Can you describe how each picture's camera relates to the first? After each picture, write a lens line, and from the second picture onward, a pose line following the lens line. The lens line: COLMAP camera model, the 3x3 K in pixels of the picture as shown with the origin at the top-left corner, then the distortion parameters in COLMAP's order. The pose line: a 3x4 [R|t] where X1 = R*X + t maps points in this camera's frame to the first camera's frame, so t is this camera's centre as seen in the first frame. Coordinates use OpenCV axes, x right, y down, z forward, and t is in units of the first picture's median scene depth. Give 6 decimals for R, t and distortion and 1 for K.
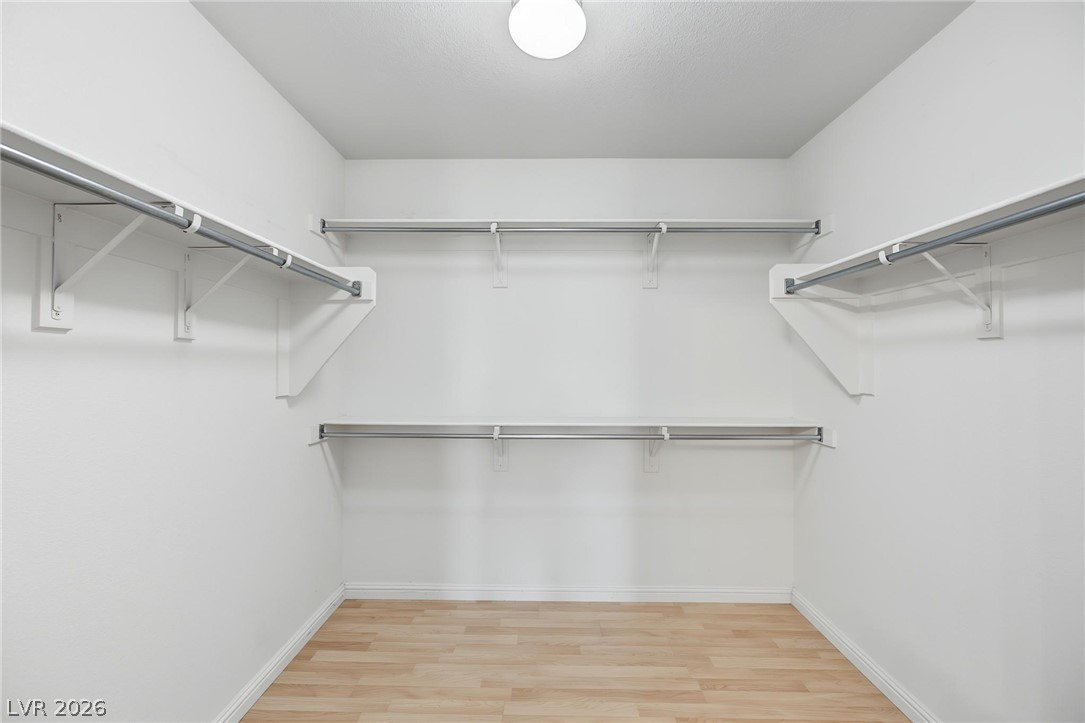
lens RADIAL K [[497.2, 0, 542.0], [0, 497.2, 363.9], [0, 0, 1]] dist [-0.007290, 0.000982]
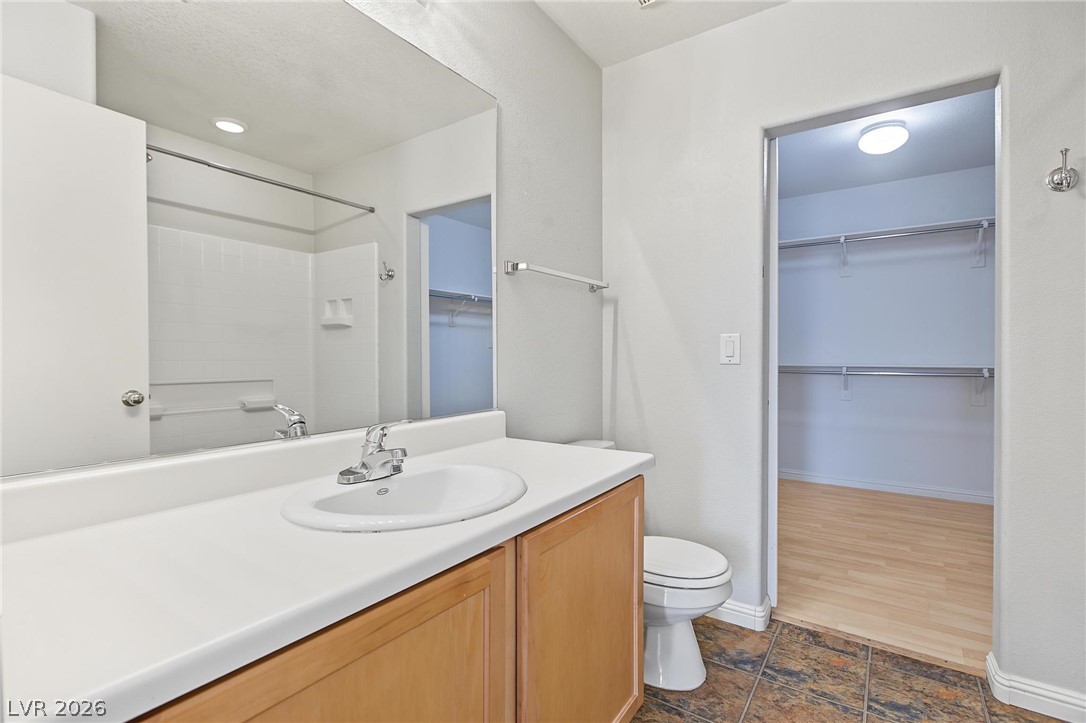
lens RADIAL K [[497.6, 0, 543.4], [0, 497.6, 360.5], [0, 0, 1]] dist [-0.007290, 0.000982]
pose [[0.830143, 0.003446, -0.557539, -0.006093], [0.009313, 0.999756, 0.020046, 0.063701], [0.557472, -0.021833, 0.829909, -0.809700]]
